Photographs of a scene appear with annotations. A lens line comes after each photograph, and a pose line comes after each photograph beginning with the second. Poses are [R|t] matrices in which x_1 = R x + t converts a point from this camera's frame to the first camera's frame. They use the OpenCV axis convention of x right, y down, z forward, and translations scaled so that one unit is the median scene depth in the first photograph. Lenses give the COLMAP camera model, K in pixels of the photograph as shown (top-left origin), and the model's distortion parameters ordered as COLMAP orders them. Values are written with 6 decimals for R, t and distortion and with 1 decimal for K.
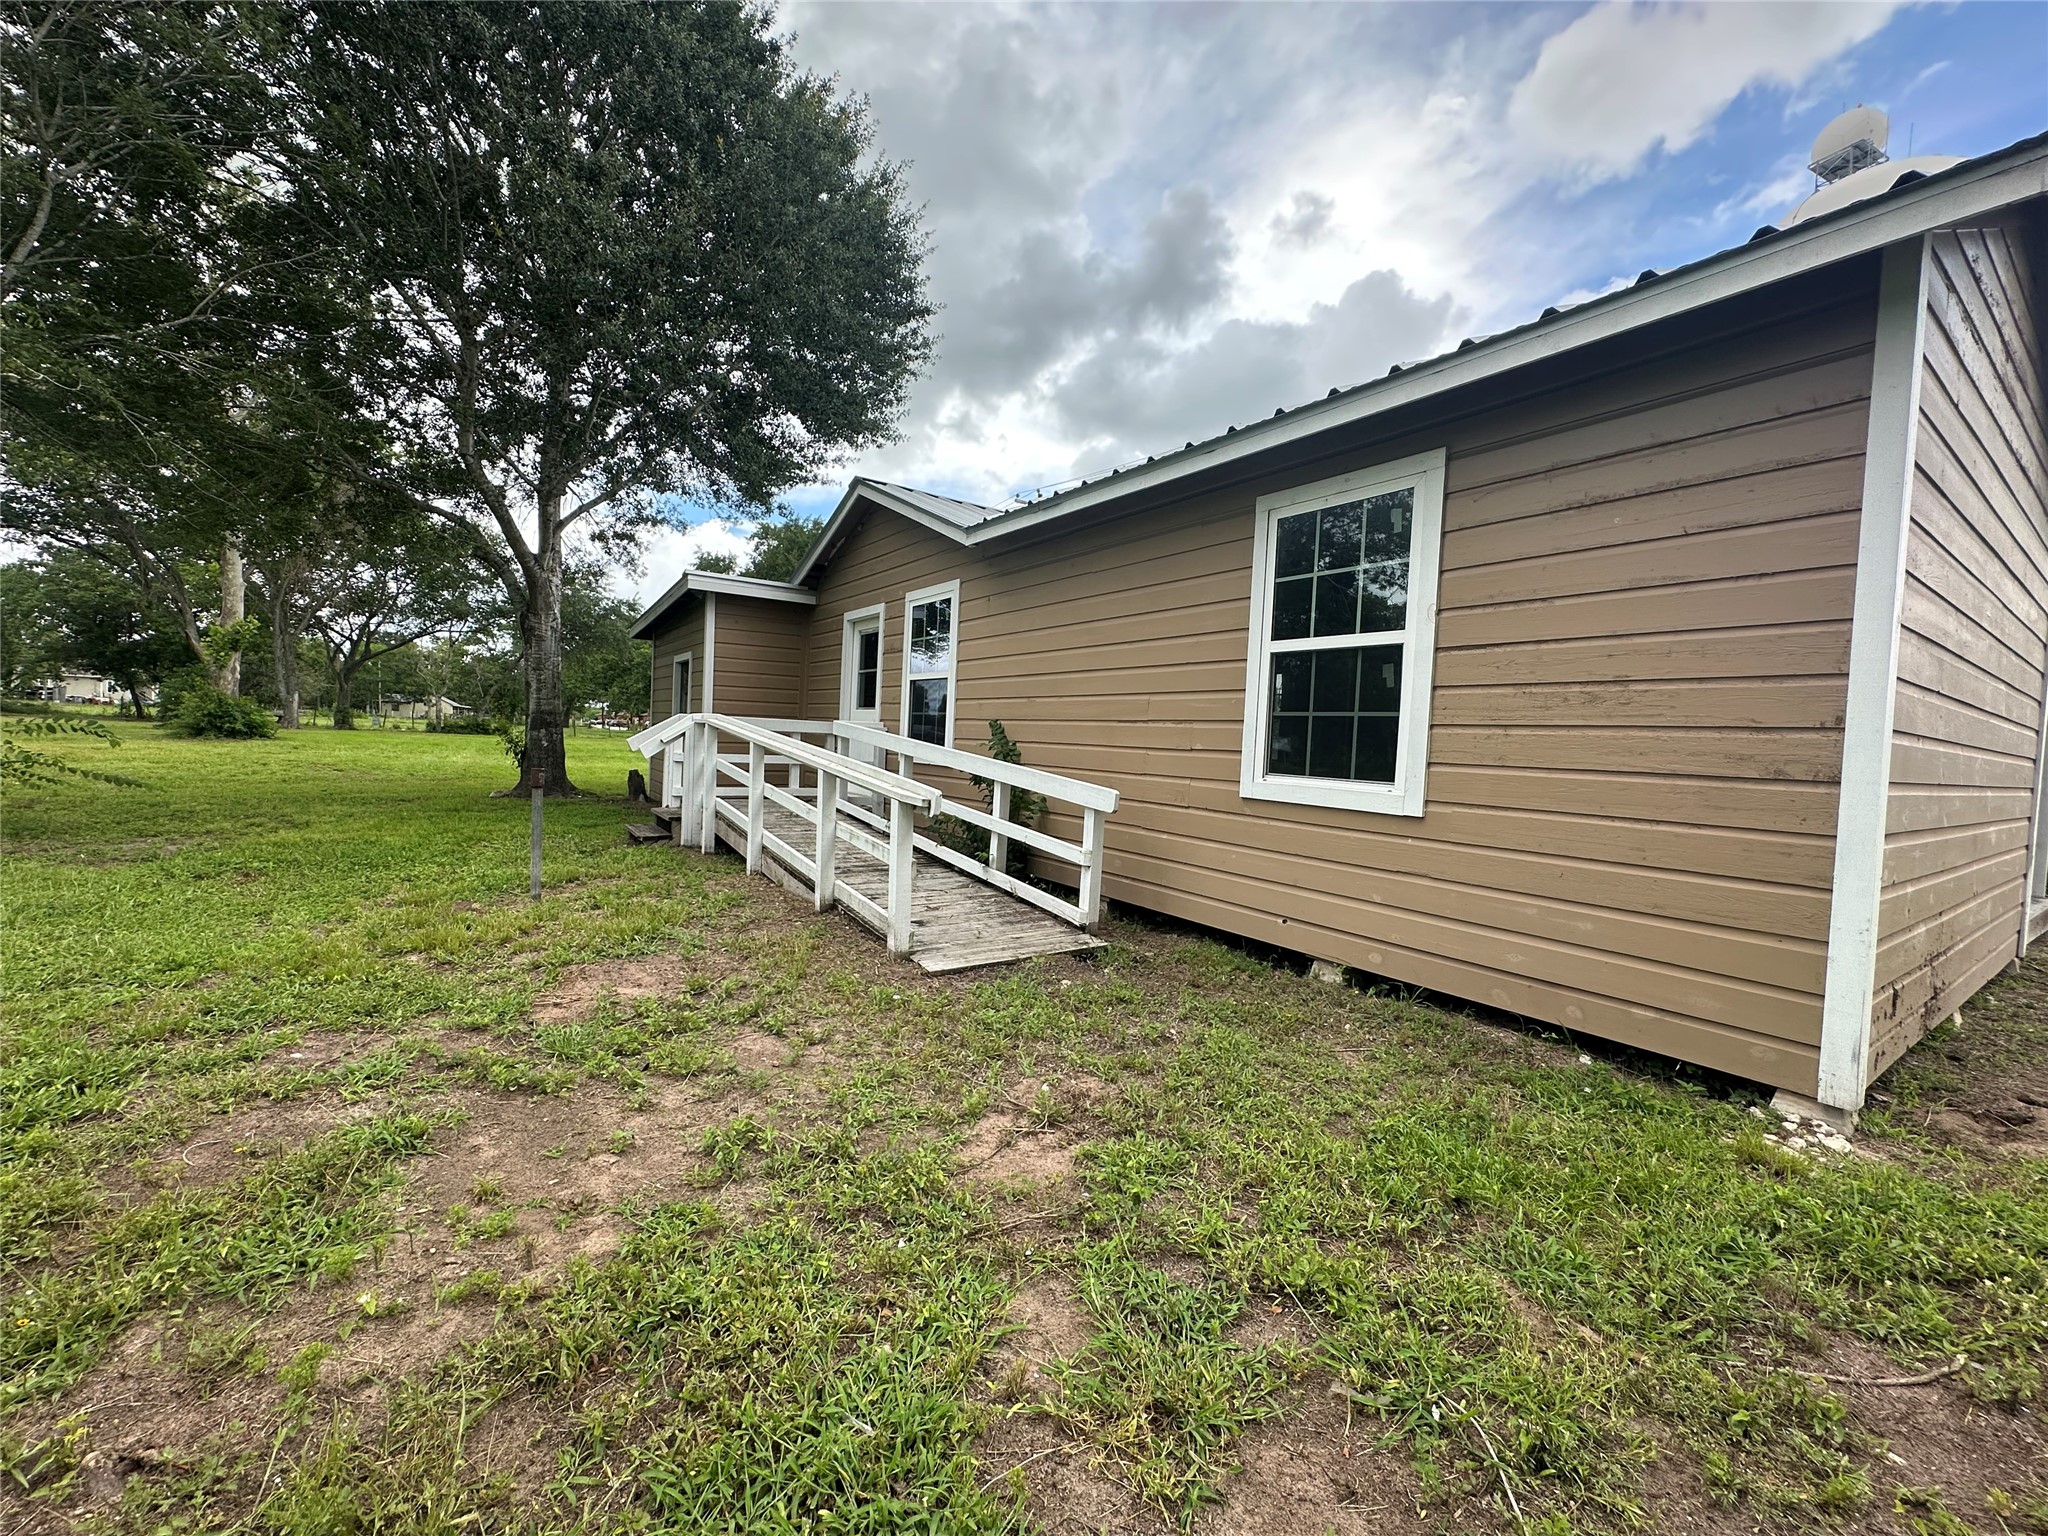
lens RADIAL K [[818.2, 0, 1024.0], [0, 818.2, 768.0], [0, 0, 1]] dist [-0.002081, -0.000327]
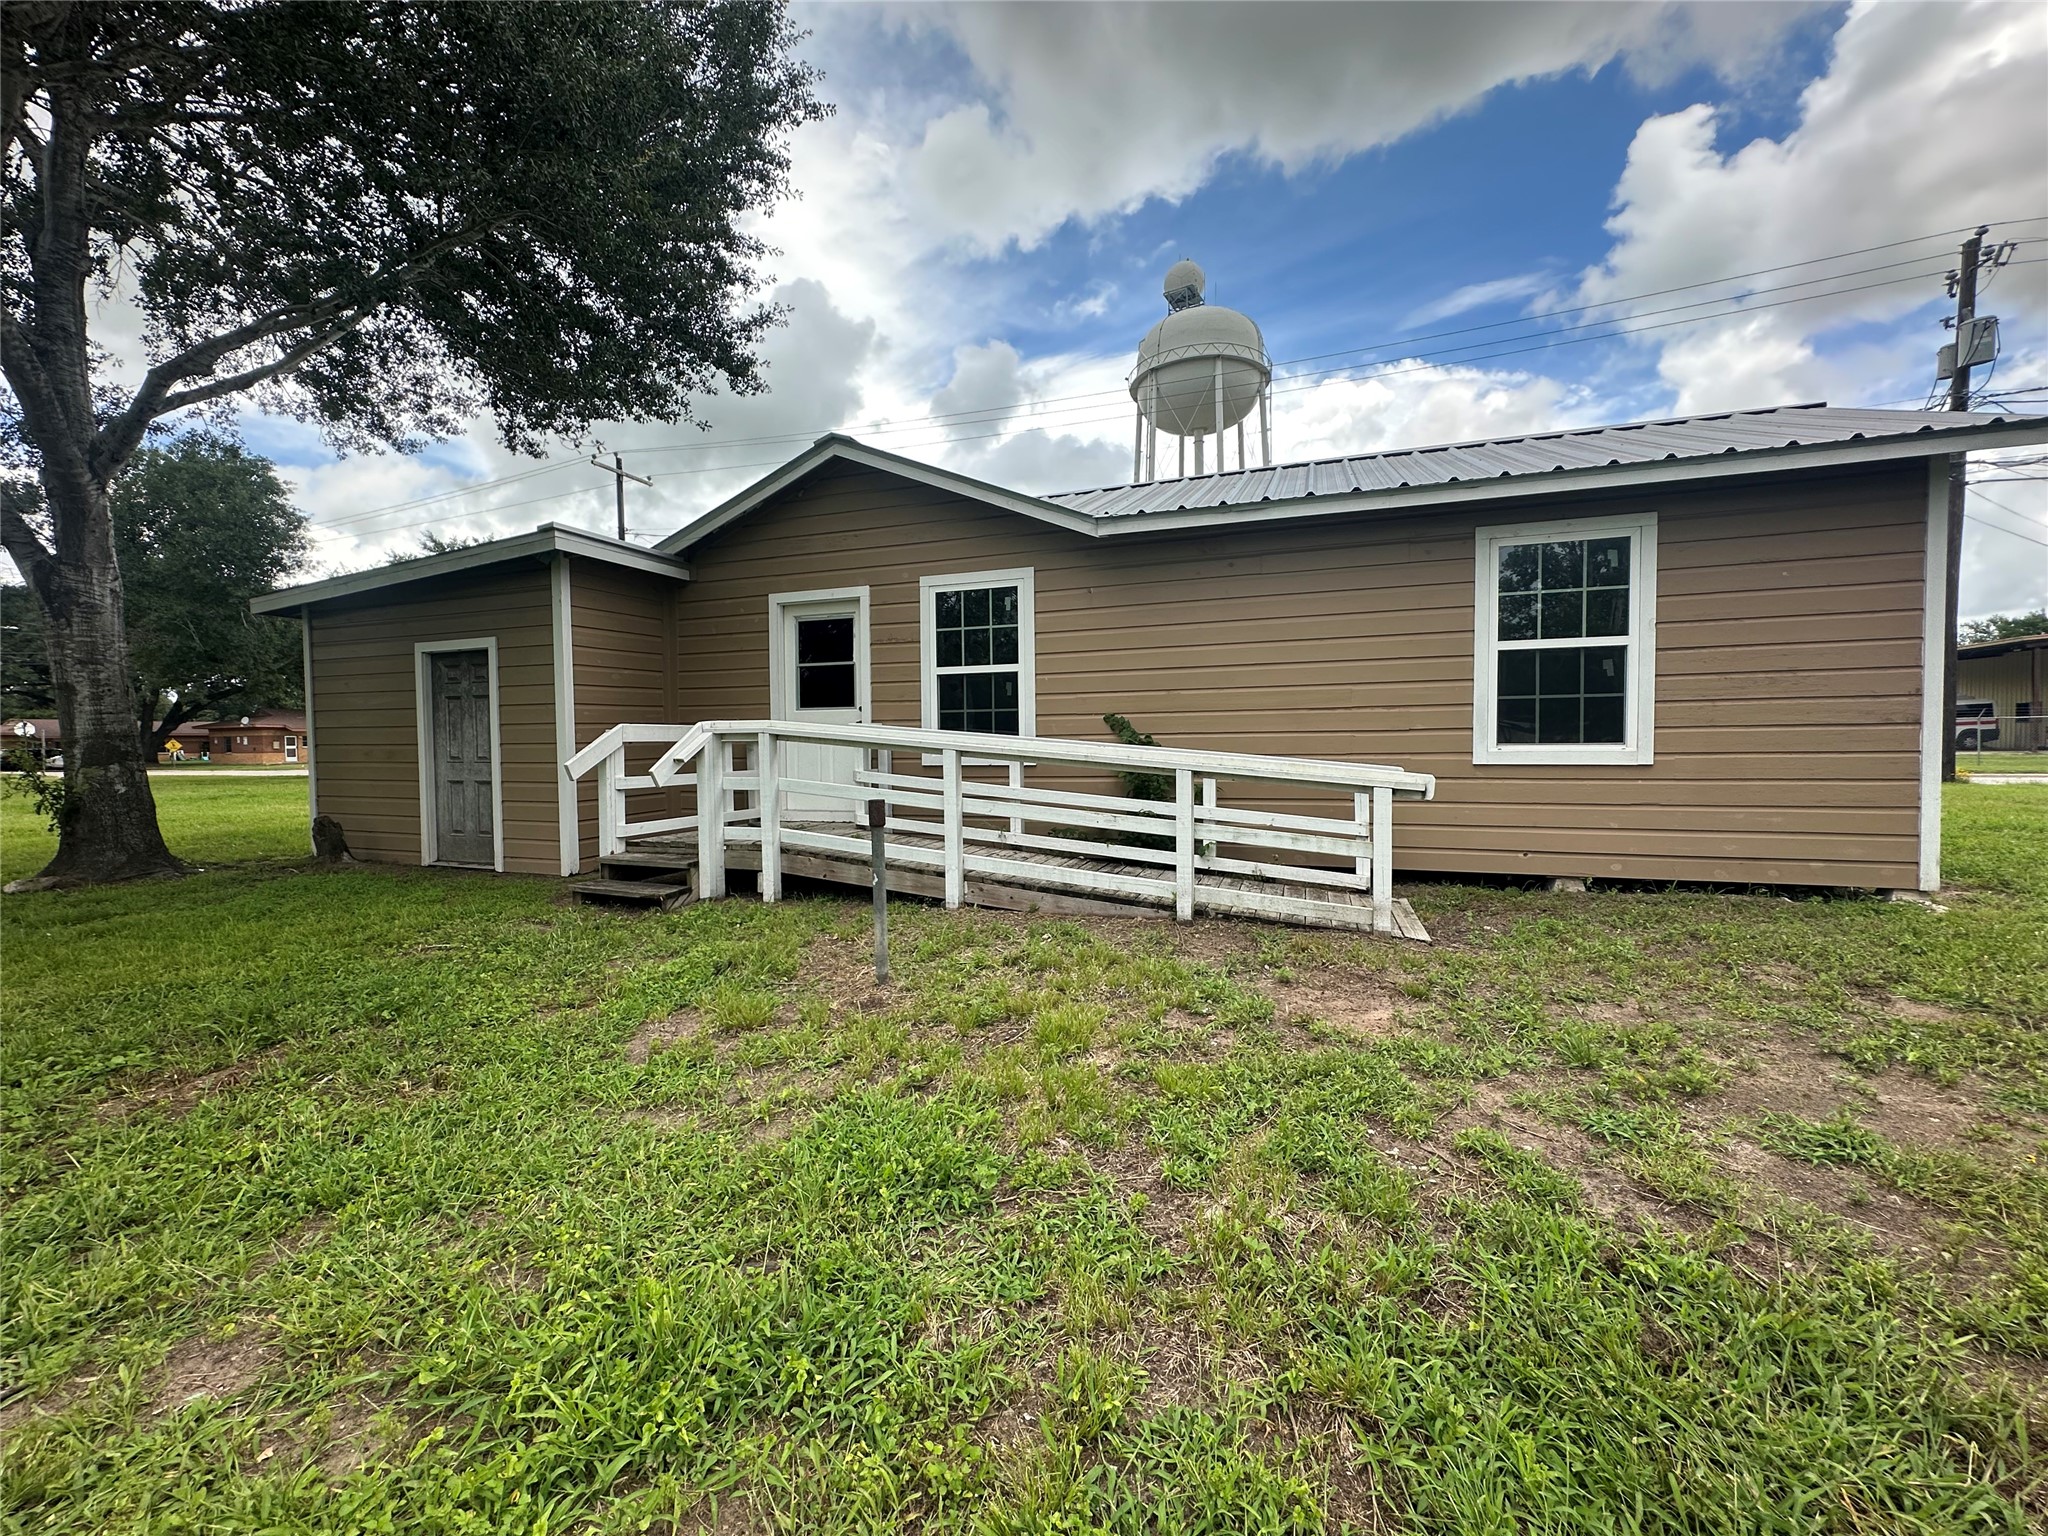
lens RADIAL K [[818.2, 0, 1024.0], [0, 818.2, 768.0], [0, 0, 1]] dist [-0.002081, -0.000327]
pose [[0.812961, -0.073393, 0.577675, -1.149443], [0.069190, 0.997173, 0.029318, -0.048617], [-0.578193, 0.016135, 0.815740, 0.415008]]
